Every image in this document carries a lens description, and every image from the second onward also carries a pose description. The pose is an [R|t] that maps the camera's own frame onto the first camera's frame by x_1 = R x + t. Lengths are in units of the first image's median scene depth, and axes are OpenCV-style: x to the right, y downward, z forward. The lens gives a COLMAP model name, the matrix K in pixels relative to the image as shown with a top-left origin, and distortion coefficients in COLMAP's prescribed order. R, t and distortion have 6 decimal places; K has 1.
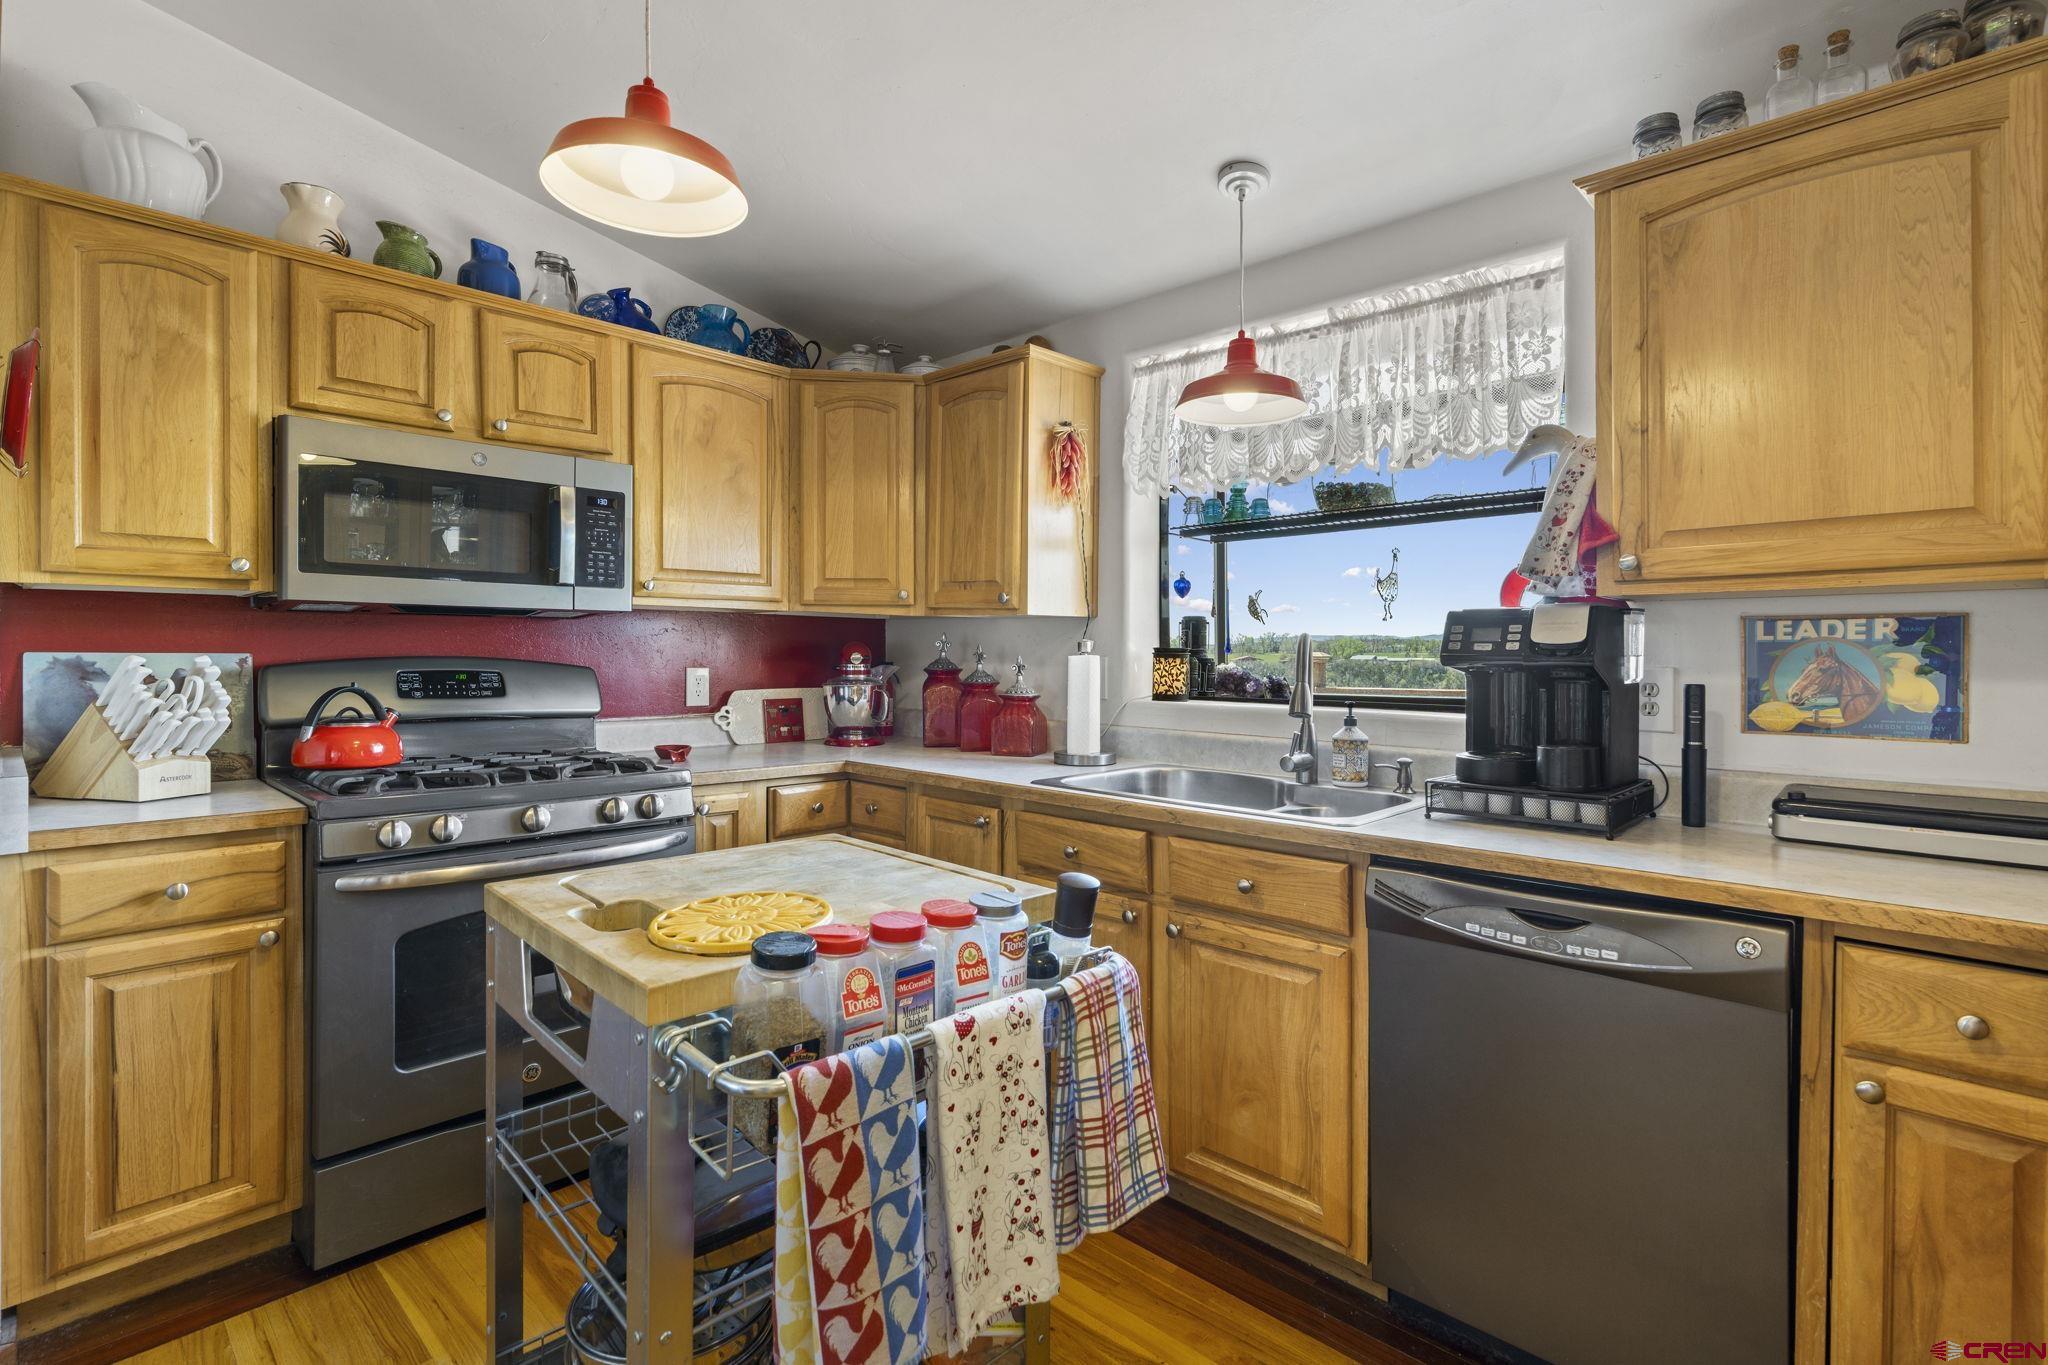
lens RADIAL K [[949.0, 0, 1030.2], [0, 949.0, 660.7], [0, 0, 1]] dist [-0.012806, 0.006678]
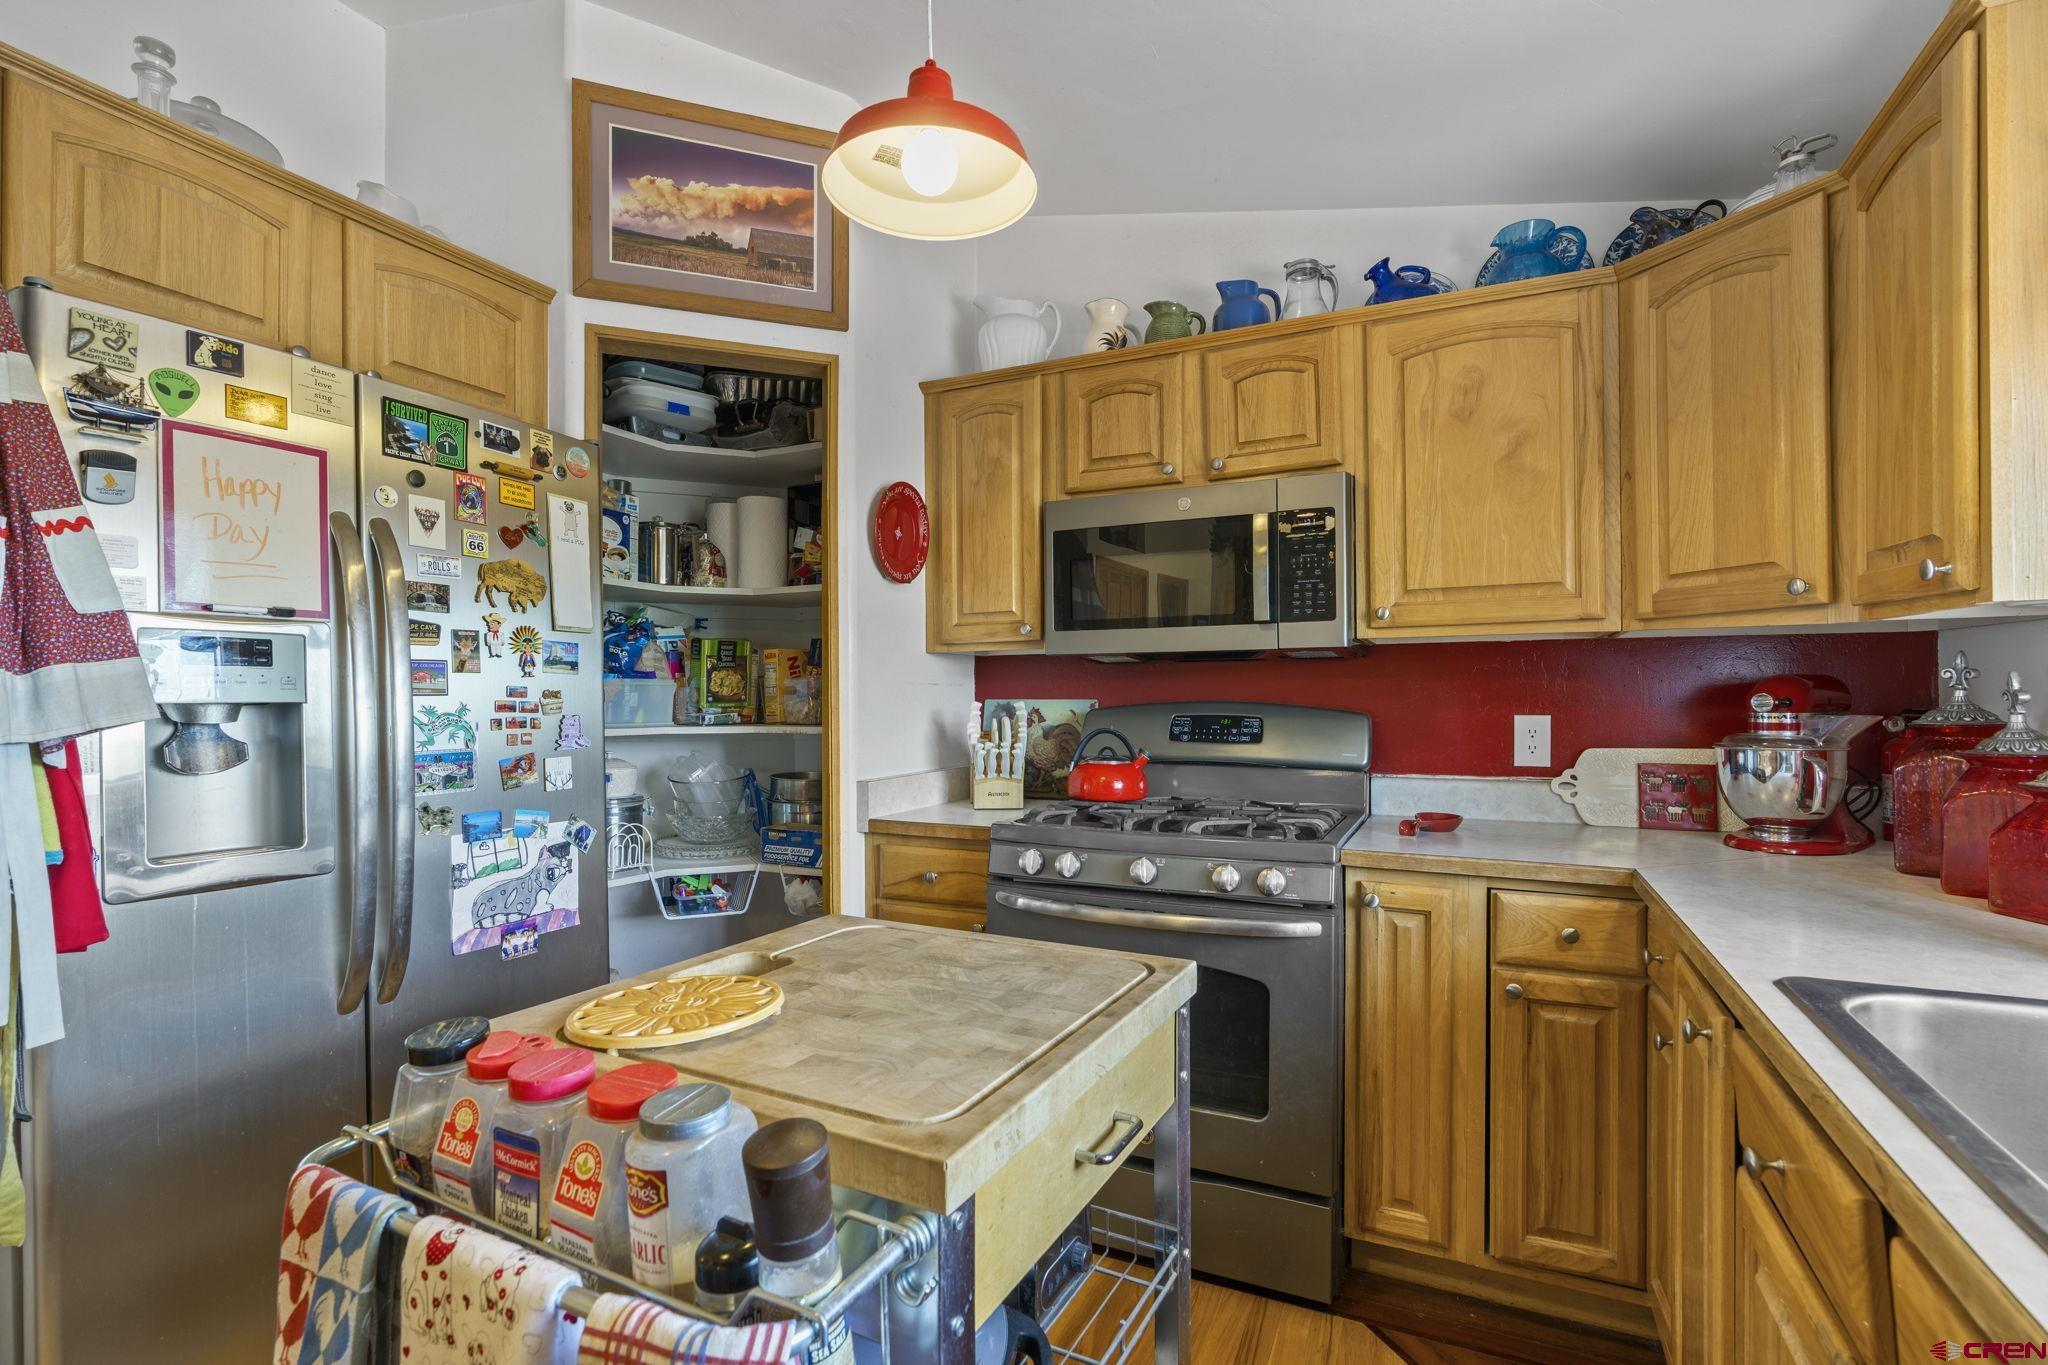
lens RADIAL K [[949.0, 0, 1036.4], [0, 949.0, 699.6], [0, 0, 1]] dist [-0.012806, 0.006678]
pose [[0.319233, -0.003908, -0.947668, 0.295890], [-0.001416, 0.999988, -0.004601, -0.001484], [0.947675, 0.002811, 0.319224, 0.497149]]
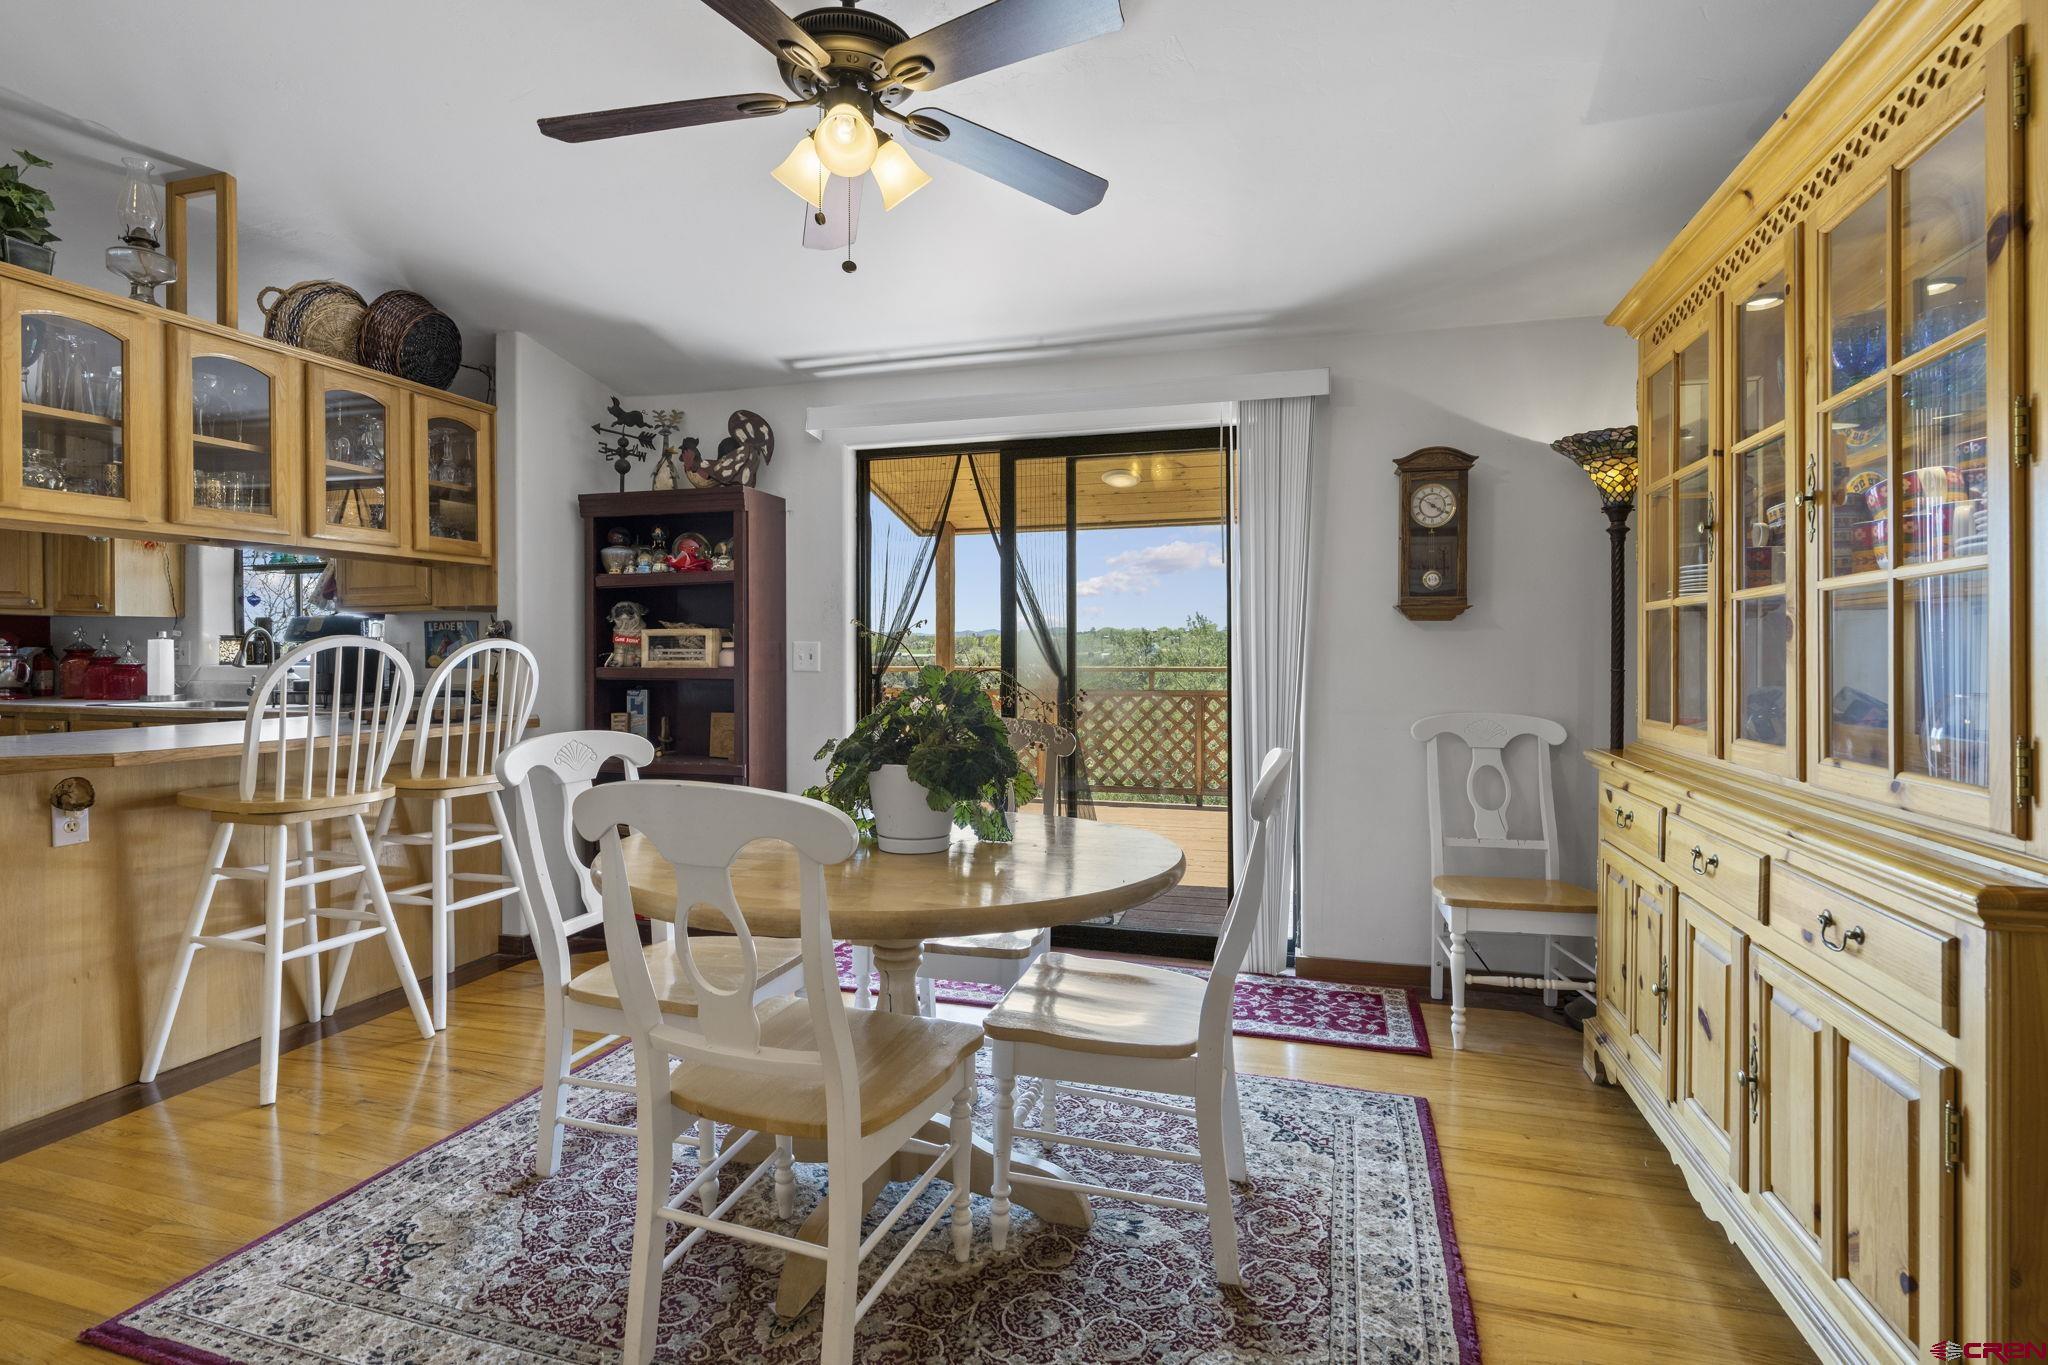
lens RADIAL K [[949.0, 0, 1026.9], [0, 949.0, 645.2], [0, 0, 1]] dist [-0.012806, 0.006678]
pose [[0.883868, -0.004554, 0.467715, 0.742026], [0.008508, 0.999944, -0.006343, 0.034396], [-0.467660, 0.009586, 0.883857, -1.465755]]
